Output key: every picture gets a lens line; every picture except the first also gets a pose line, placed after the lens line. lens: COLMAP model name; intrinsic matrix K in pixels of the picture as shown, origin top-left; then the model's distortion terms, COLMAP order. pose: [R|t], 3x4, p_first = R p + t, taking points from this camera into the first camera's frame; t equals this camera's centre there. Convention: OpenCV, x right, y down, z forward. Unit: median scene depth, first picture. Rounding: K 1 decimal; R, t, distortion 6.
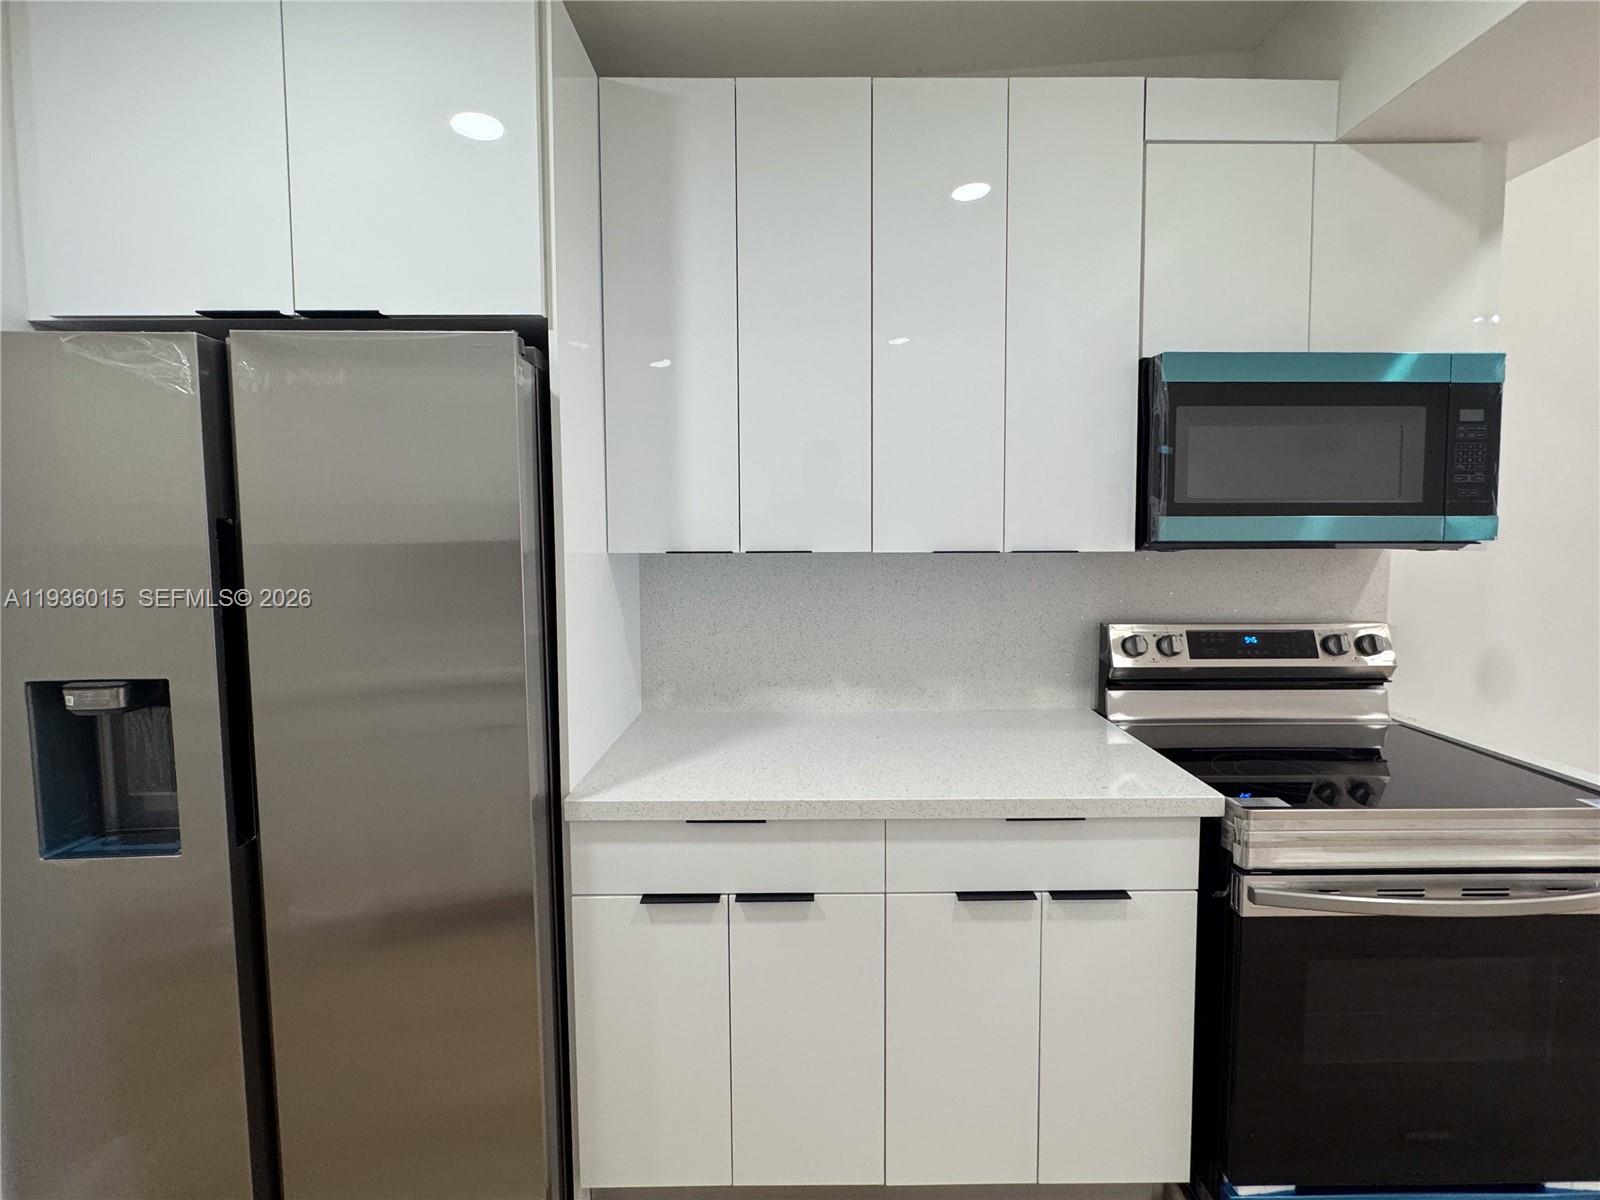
lens RADIAL K [[767.2, 0, 708.8], [0, 767.2, 528.1], [0, 0, 1]] dist [-0.016596, 0.011678]
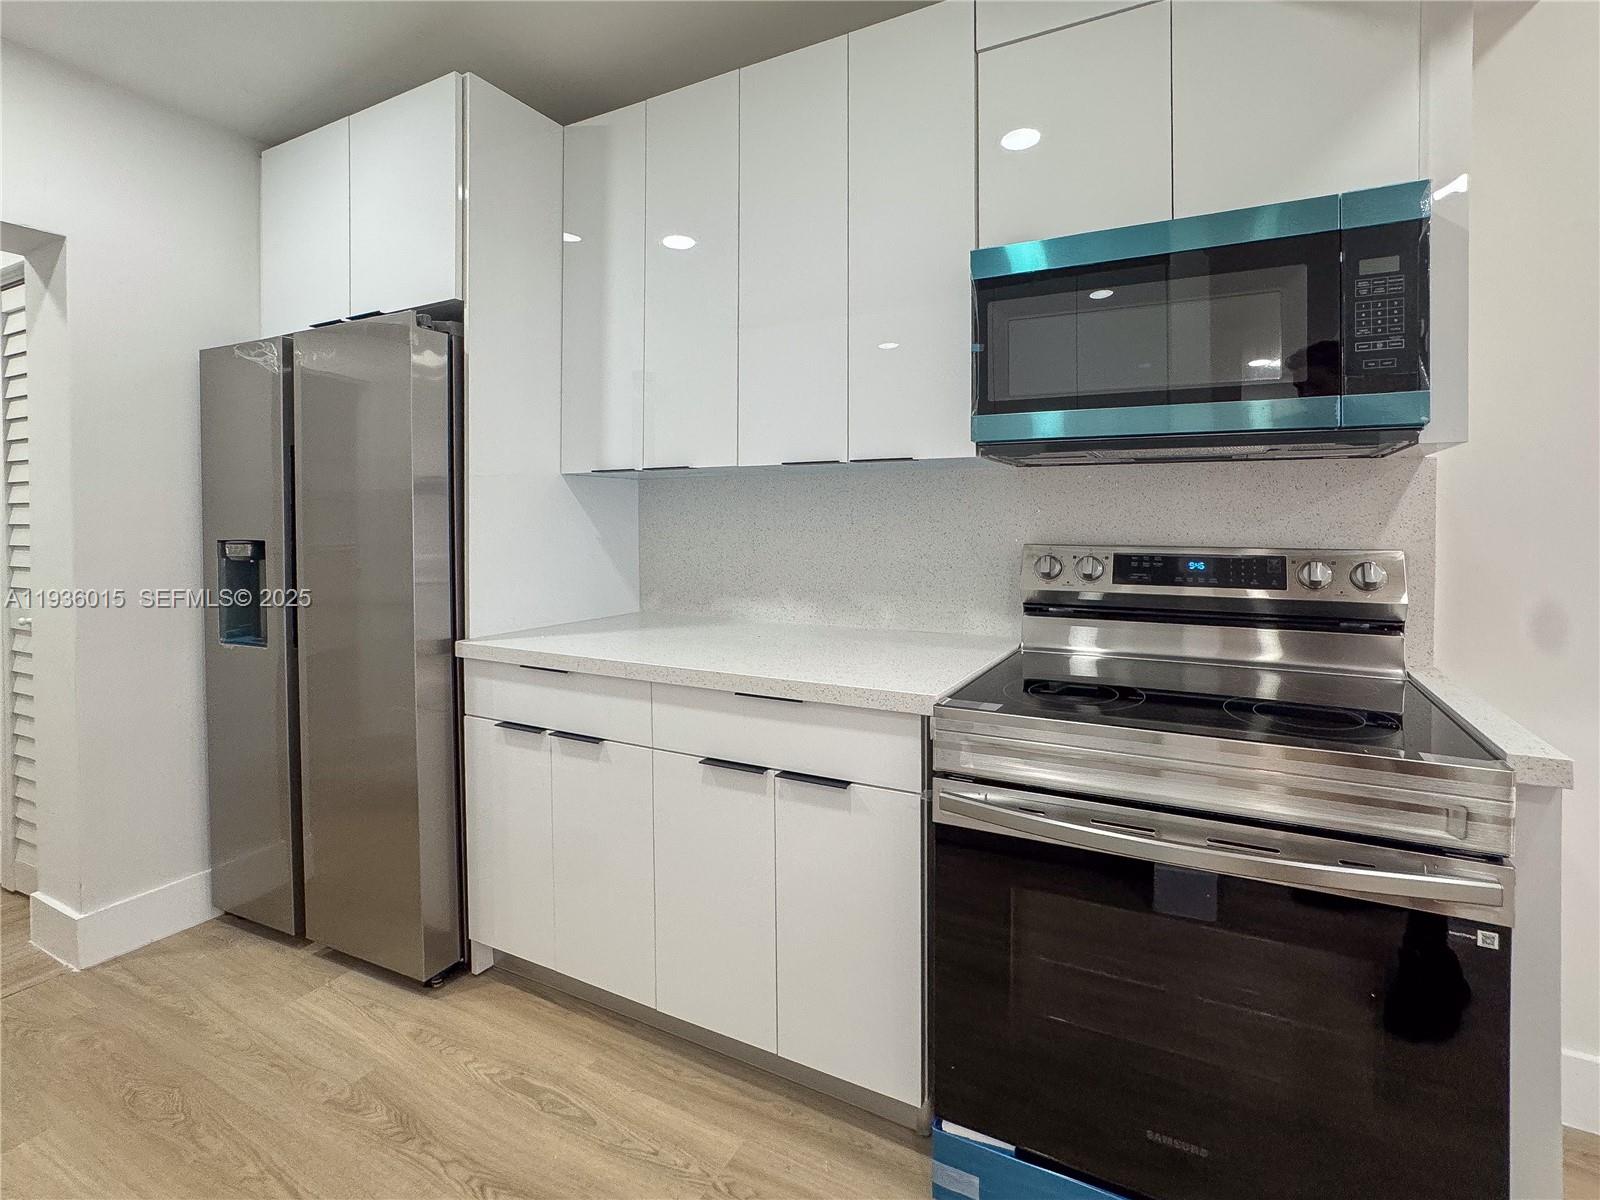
lens RADIAL K [[693.2, 0, 775.5], [0, 693.2, 478.4], [0, 0, 1]] dist [-0.038394, 0.017475]
pose [[0.896716, -0.023602, -0.441977, 0.730145], [-0.004103, 0.998091, -0.061624, 0.113772], [0.442588, 0.057072, 0.894907, 0.109200]]
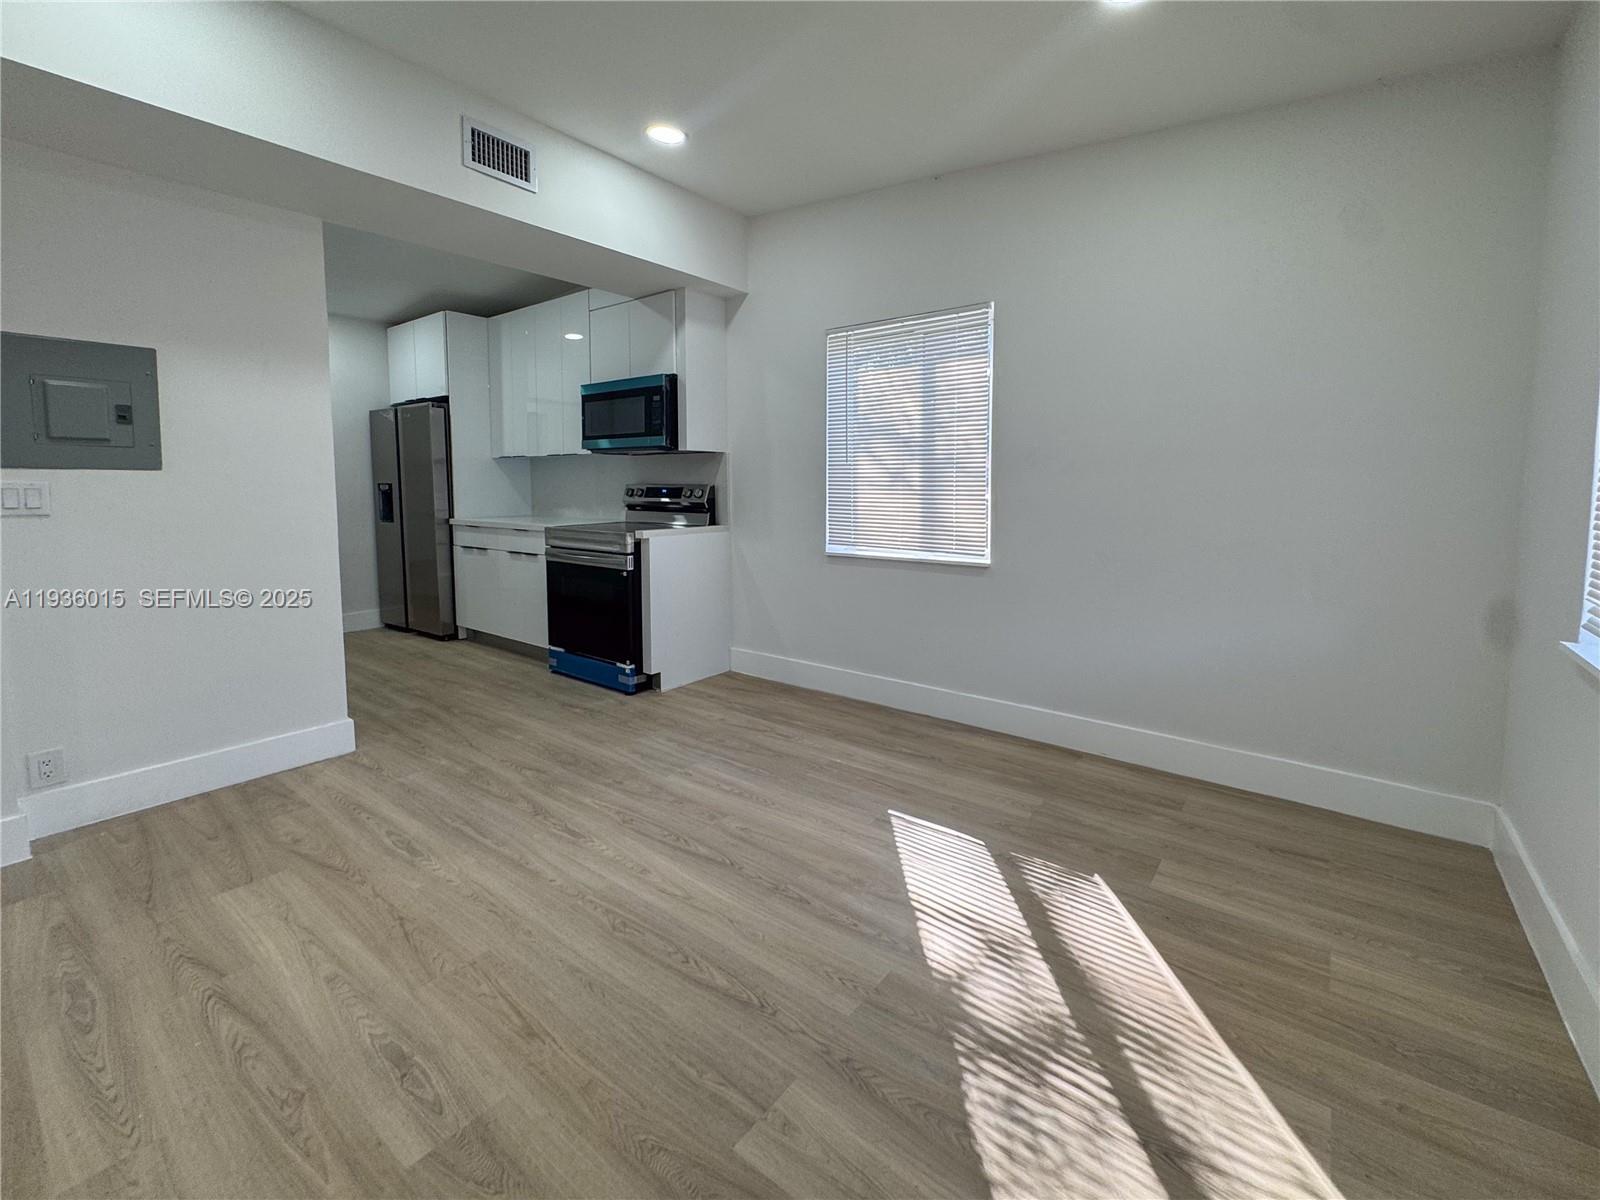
lens RADIAL K [[693.2, 0, 775.5], [0, 693.2, 478.4], [0, 0, 1]] dist [-0.038394, 0.017475]
pose [[0.782051, 0.001174, -0.623214, 2.740552], [-0.006610, 0.999958, -0.006412, 0.136868], [0.623180, 0.009134, 0.782025, -0.584016]]
